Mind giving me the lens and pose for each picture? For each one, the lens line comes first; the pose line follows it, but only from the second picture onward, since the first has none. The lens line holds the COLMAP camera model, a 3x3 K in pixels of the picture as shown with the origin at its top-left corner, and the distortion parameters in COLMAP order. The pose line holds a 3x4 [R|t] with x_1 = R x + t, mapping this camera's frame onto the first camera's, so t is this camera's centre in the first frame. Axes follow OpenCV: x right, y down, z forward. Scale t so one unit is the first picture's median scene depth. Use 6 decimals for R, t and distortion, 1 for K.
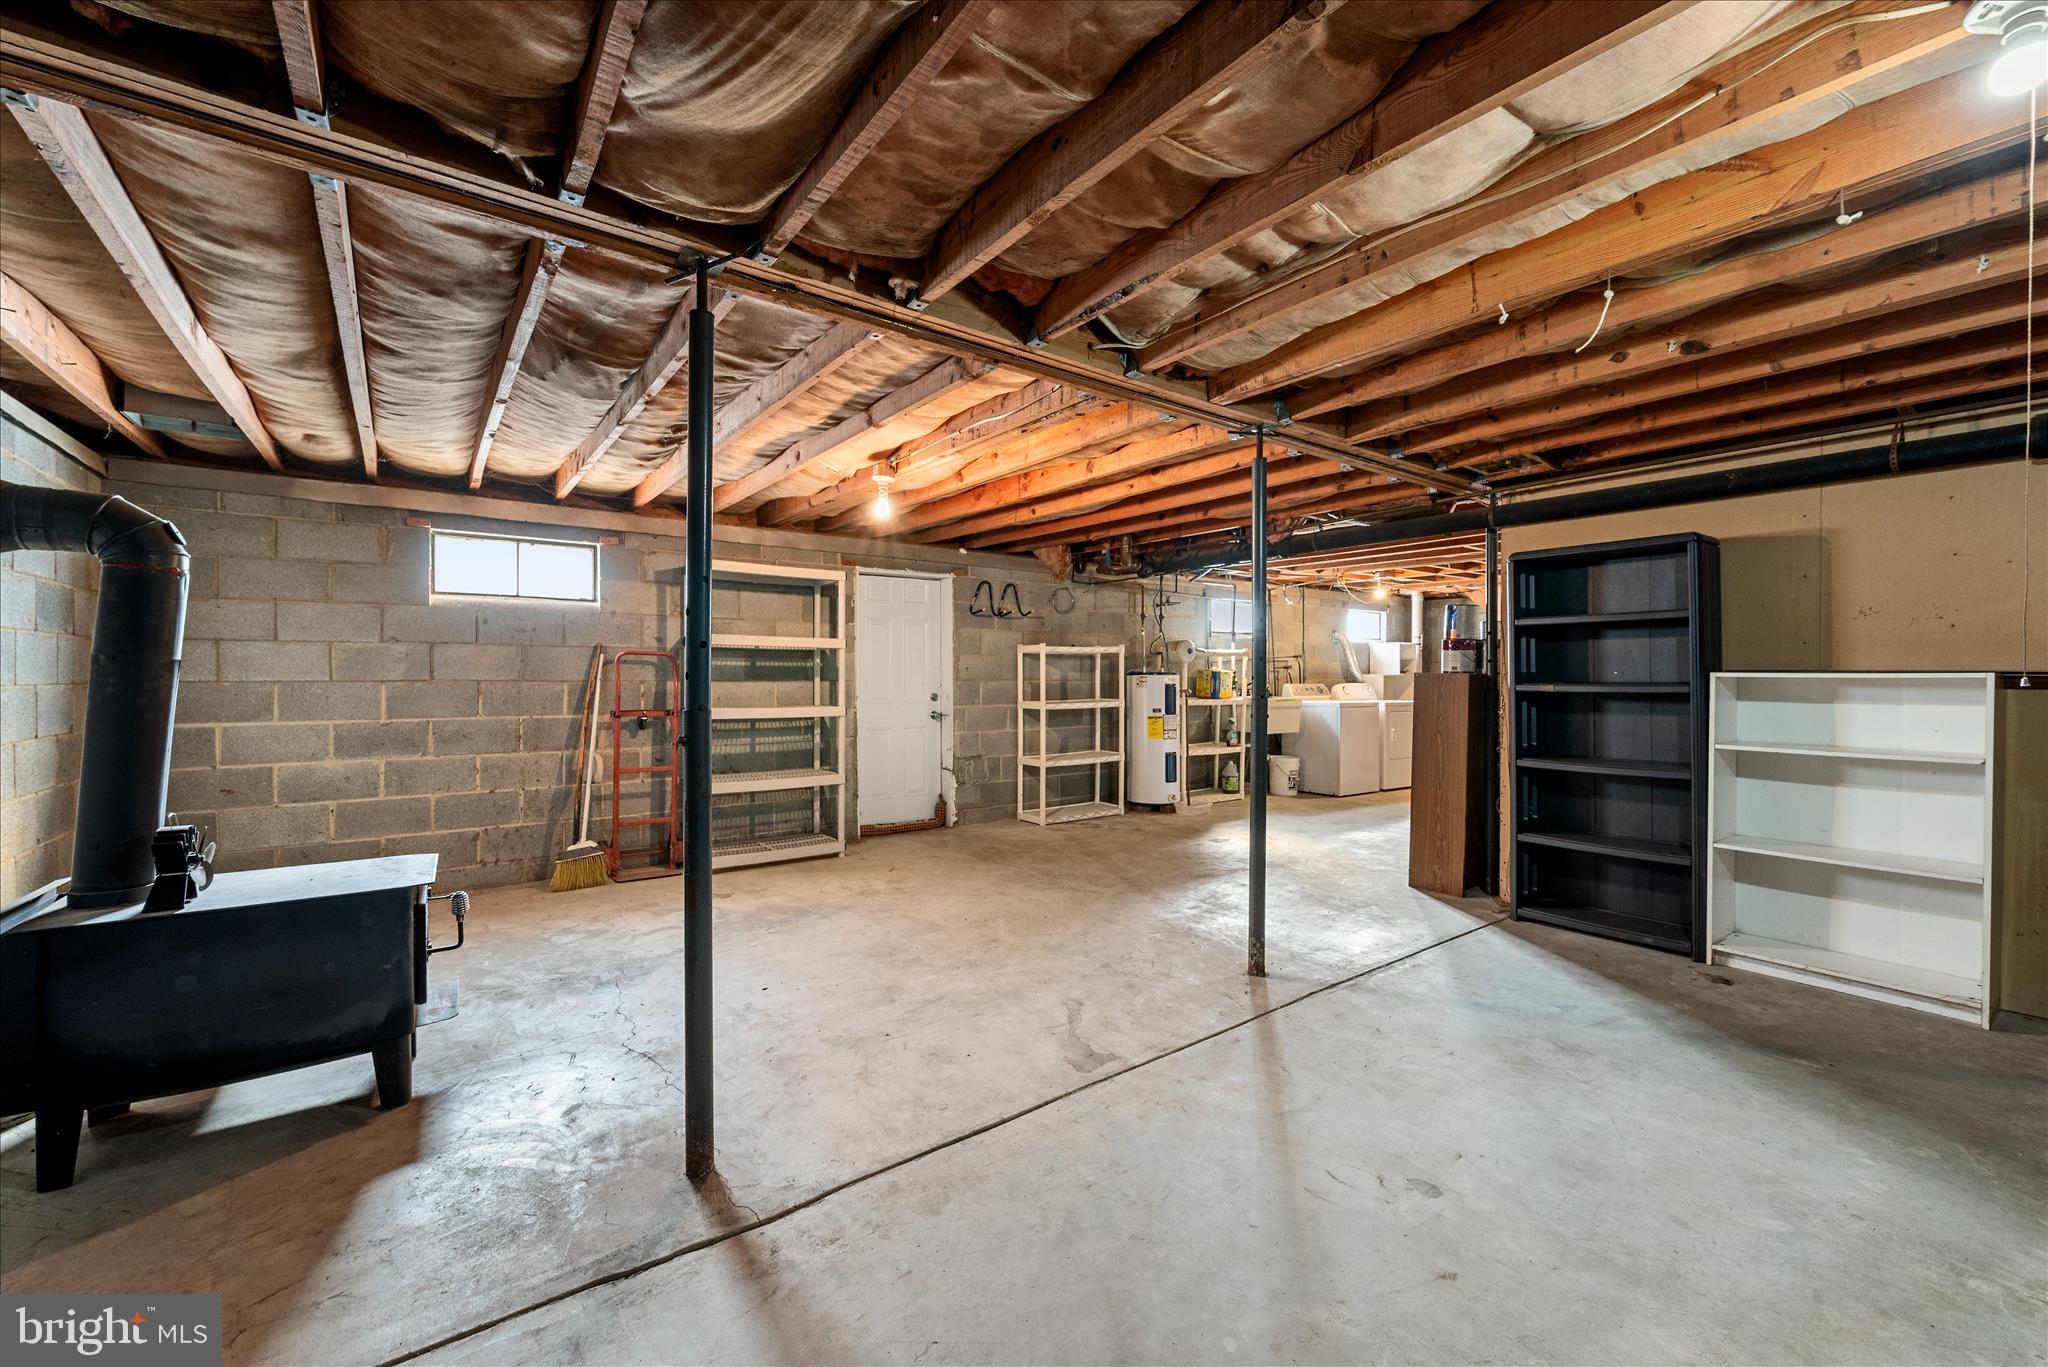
lens RADIAL K [[810.2, 0, 1023.9], [0, 810.2, 676.7], [0, 0, 1]] dist [-0.000852, -0.000214]
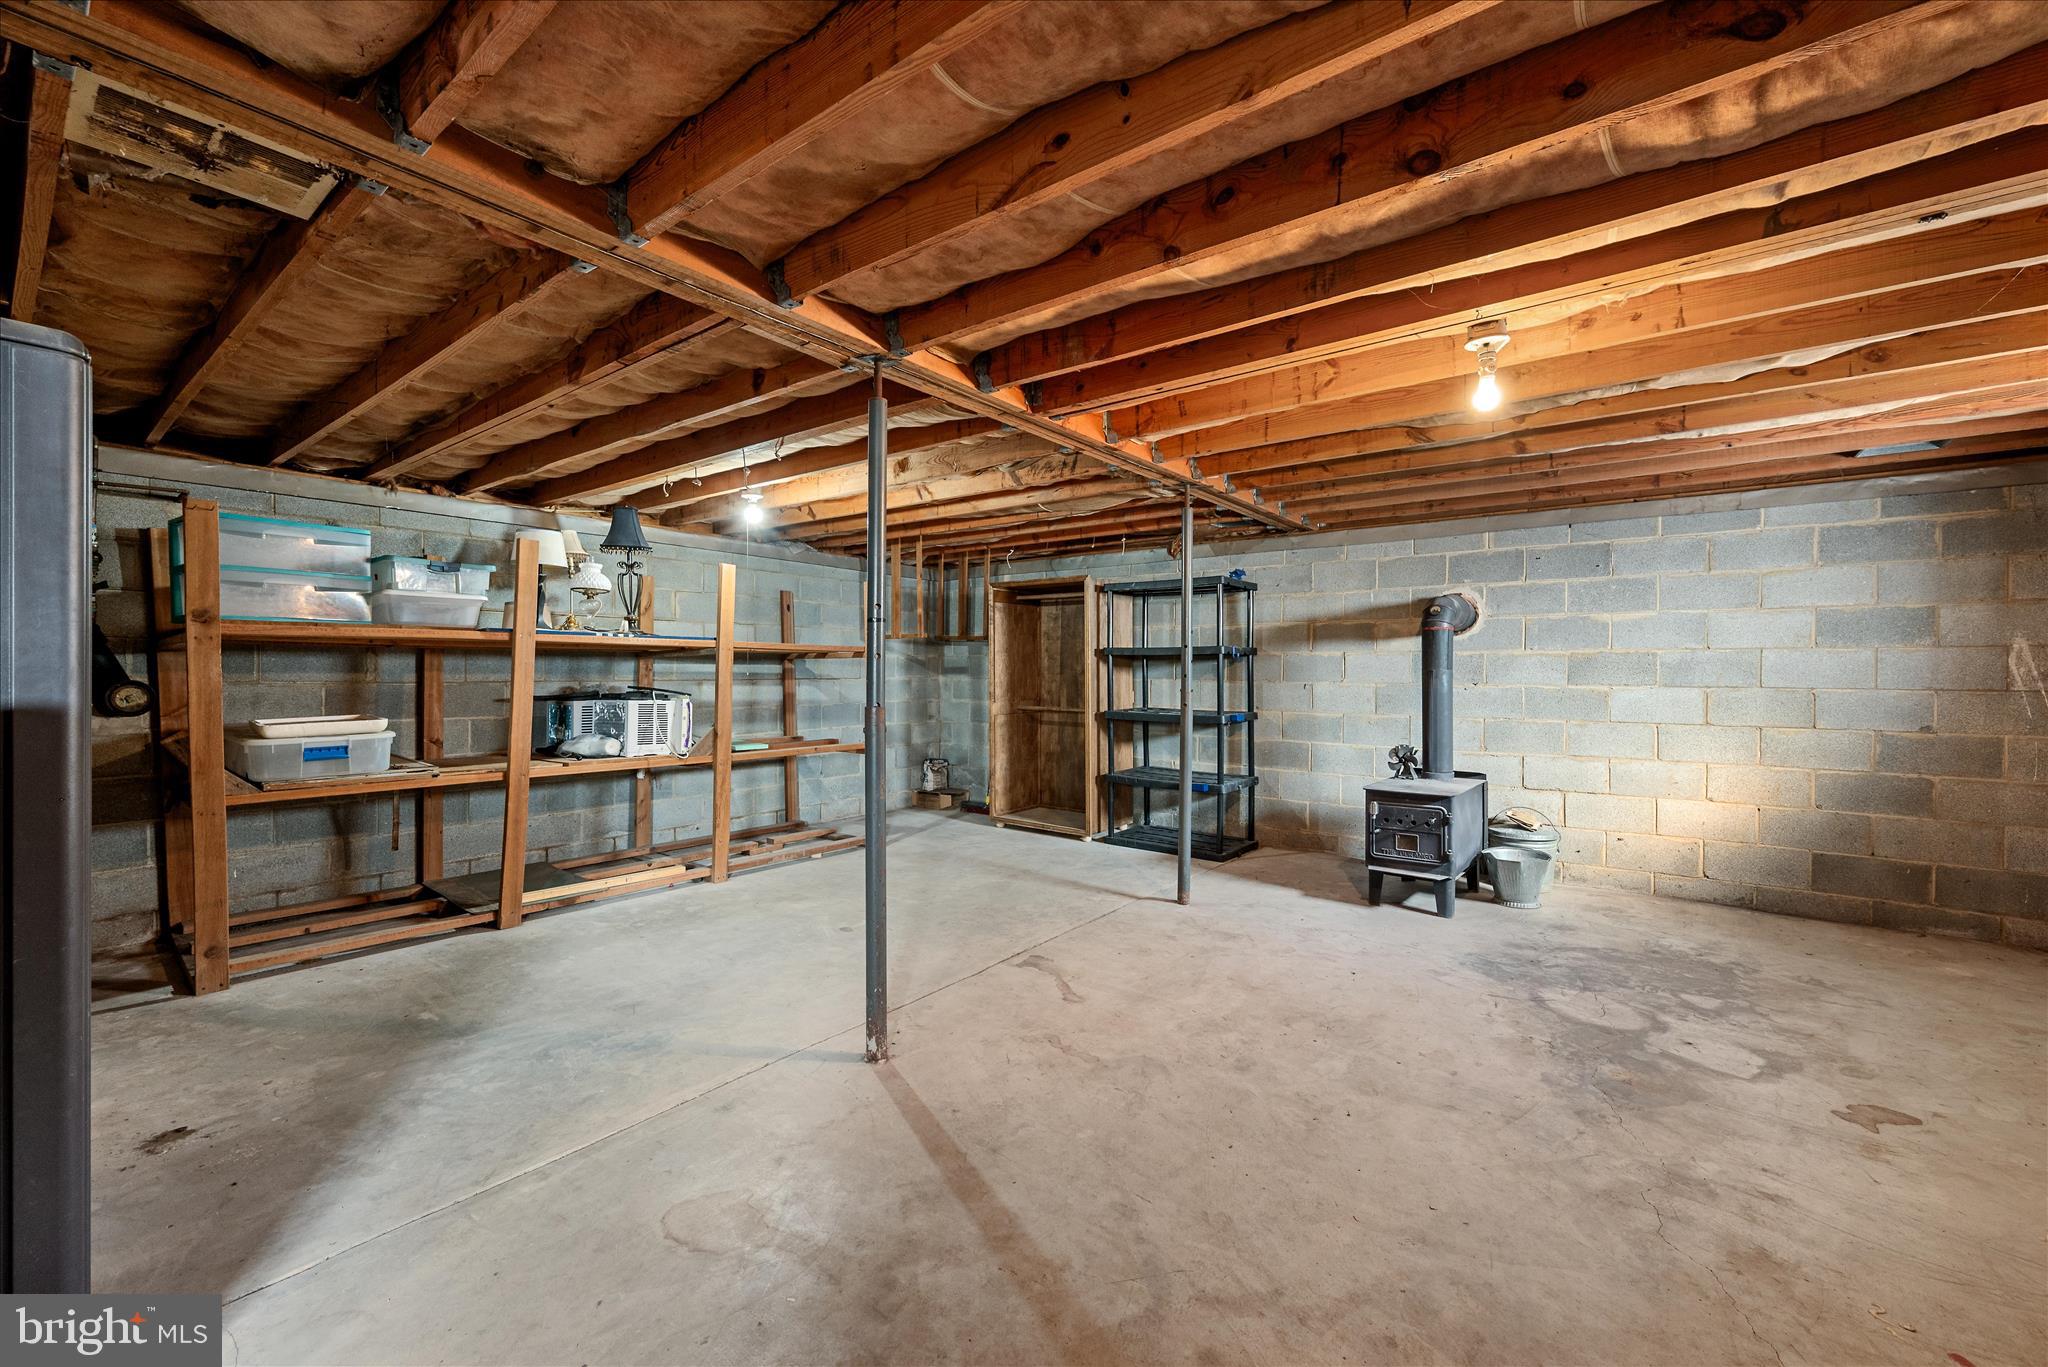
lens RADIAL K [[810.2, 0, 1023.9], [0, 810.2, 676.7], [0, 0, 1]] dist [-0.000852, -0.000214]
pose [[-0.962342, -0.004299, -0.271807, 0.365894], [-0.007753, 0.999902, 0.011638, -0.012814], [0.271730, 0.013307, -0.962281, 1.794204]]
